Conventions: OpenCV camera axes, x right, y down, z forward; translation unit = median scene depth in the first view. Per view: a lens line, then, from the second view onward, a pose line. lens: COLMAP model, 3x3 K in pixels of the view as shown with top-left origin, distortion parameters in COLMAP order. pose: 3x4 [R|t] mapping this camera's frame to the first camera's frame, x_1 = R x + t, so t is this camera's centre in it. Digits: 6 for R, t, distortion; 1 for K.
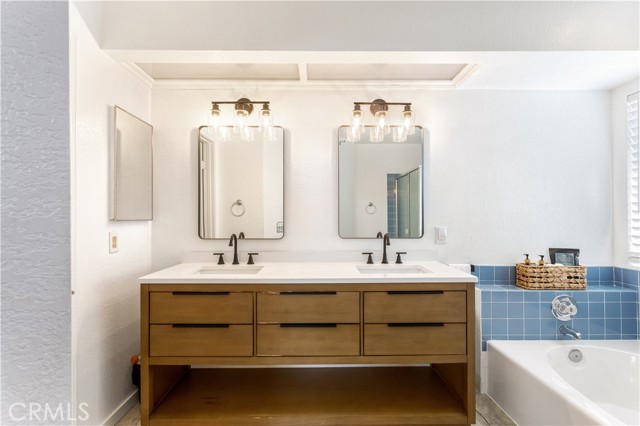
lens RADIAL K [[307.1, 0, 320.0], [0, 307.1, 215.3], [0, 0, 1]] dist [-0.001022, 0.000261]
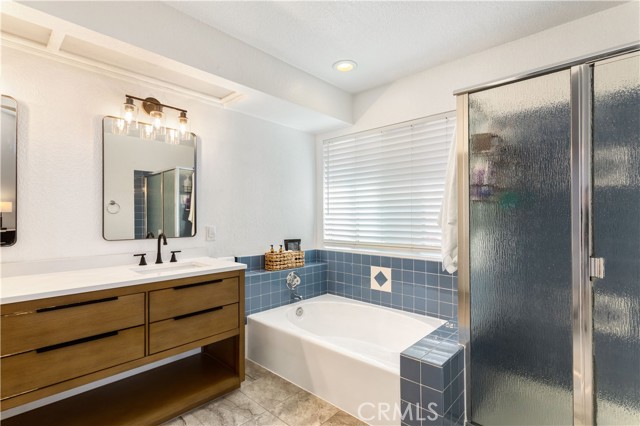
lens RADIAL K [[307.1, 0, 320.0], [0, 307.1, 215.3], [0, 0, 1]] dist [-0.001022, 0.000261]
pose [[0.684892, 0.005746, 0.728622, -0.164934], [-0.004935, 0.999983, -0.003247, 0.000051], [-0.728628, -0.001372, 0.684909, -0.073914]]
